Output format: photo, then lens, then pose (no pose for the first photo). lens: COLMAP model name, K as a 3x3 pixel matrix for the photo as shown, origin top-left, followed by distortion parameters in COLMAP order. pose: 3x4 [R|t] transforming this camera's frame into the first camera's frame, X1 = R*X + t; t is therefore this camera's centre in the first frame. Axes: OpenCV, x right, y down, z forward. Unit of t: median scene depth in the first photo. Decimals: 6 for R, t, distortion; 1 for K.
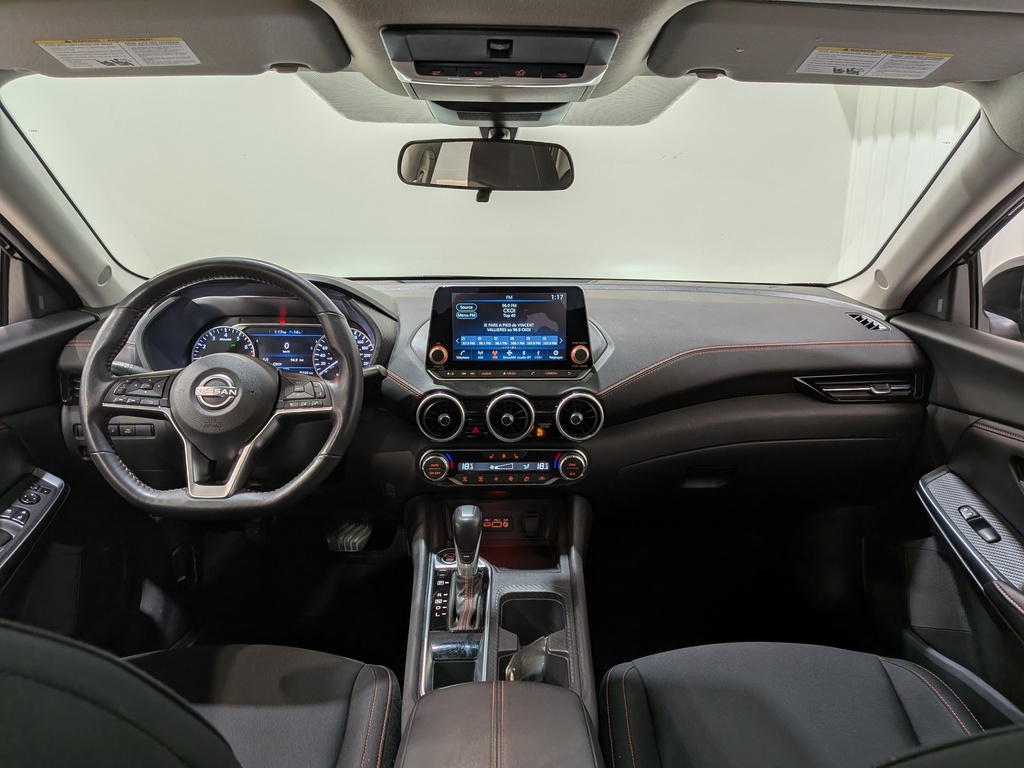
lens RADIAL K [[764.7, 0, 534.2], [0, 764.7, 384.9], [0, 0, 1]] dist [0.034628, -0.051788]
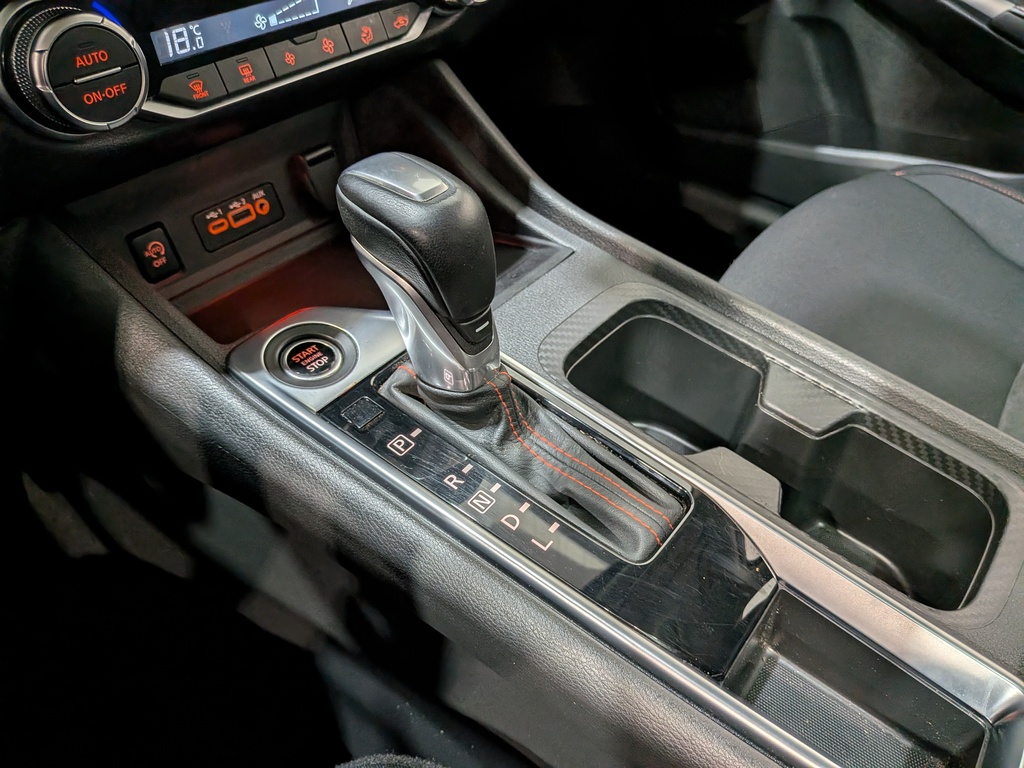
lens RADIAL K [[764.7, 0, 540.9], [0, 764.7, 371.2], [0, 0, 1]] dist [0.034628, -0.051788]
pose [[0.643243, -0.497898, 0.581666, -0.223931], [0.156320, 0.829089, 0.536820, 0.079960], [-0.749535, -0.254380, 0.611137, 0.728629]]
